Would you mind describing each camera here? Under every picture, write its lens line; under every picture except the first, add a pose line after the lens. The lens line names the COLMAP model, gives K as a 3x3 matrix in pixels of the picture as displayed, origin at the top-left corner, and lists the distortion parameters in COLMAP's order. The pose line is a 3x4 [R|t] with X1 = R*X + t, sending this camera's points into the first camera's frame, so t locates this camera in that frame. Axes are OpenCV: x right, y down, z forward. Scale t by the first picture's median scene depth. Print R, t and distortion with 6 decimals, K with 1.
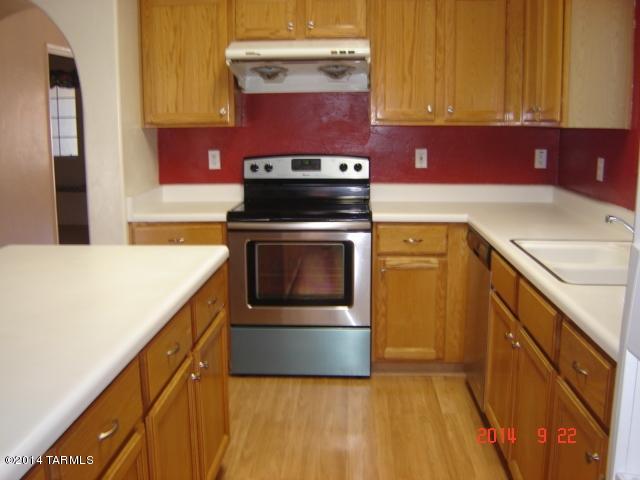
lens RADIAL K [[708.3, 0, 320.0], [0, 708.3, 240.0], [0, 0, 1]] dist [-0.106975, -0.029238]
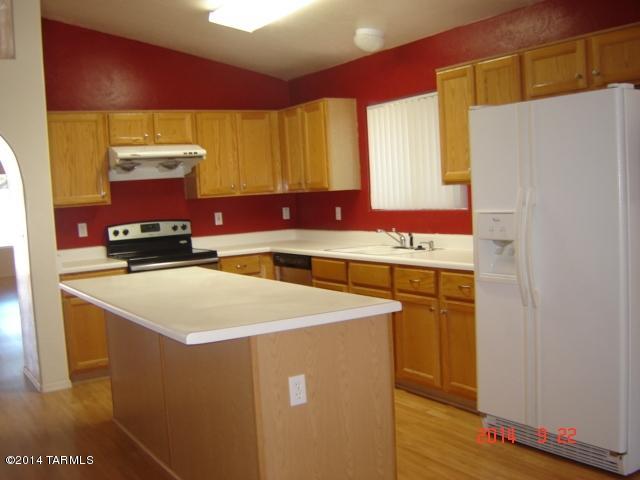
lens RADIAL K [[708.3, 0, 320.0], [0, 708.3, 240.0], [0, 0, 1]] dist [-0.106975, -0.029238]
pose [[0.820348, -0.082872, 0.565828, -0.592255], [0.148552, 0.986359, -0.070910, 0.078219], [-0.552233, 0.142226, 0.821469, -0.412982]]
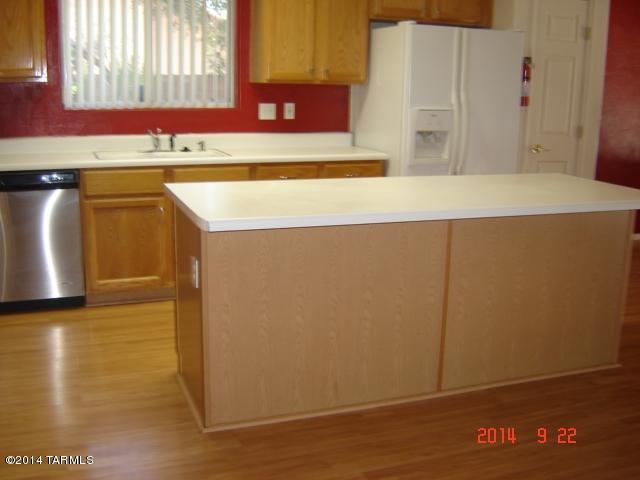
lens RADIAL K [[708.3, 0, 320.0], [0, 708.3, 240.0], [0, 0, 1]] dist [-0.106975, -0.029238]
pose [[-0.410704, -0.206815, 0.888003, -0.906405], [0.136735, 0.948950, 0.284250, -0.139270], [-0.901458, 0.238163, -0.361459, 0.837465]]
